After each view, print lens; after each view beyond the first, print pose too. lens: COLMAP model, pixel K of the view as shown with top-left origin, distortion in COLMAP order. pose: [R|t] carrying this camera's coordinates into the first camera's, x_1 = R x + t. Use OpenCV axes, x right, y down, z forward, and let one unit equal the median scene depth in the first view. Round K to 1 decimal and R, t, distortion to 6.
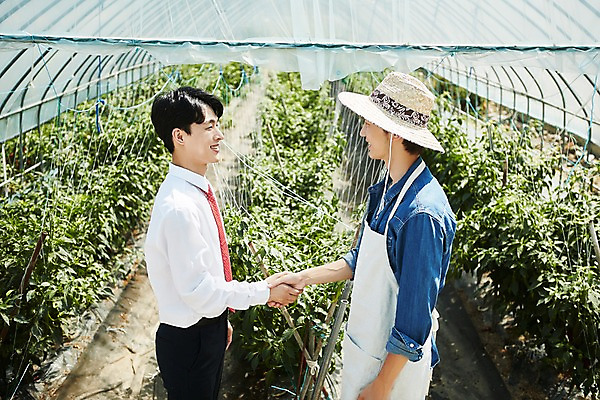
lens RADIAL K [[714.8, 0, 300.0], [0, 714.8, 200.0], [0, 0, 1]] dist [-0.024148, -0.023360]
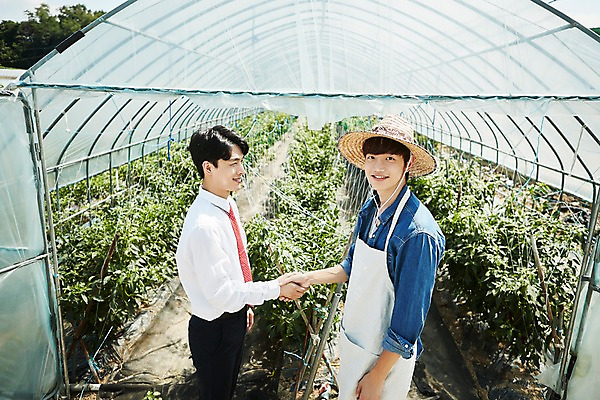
lens RADIAL K [[425.6, 0, 300.0], [0, 425.6, 200.0], [0, 0, 1]] dist [0.004387, 0.001743]
pose [[0.998659, 0.016388, -0.049106, 0.021132], [-0.016827, 0.999822, -0.008535, -0.014923], [0.048957, 0.009350, 0.998757, 0.174277]]
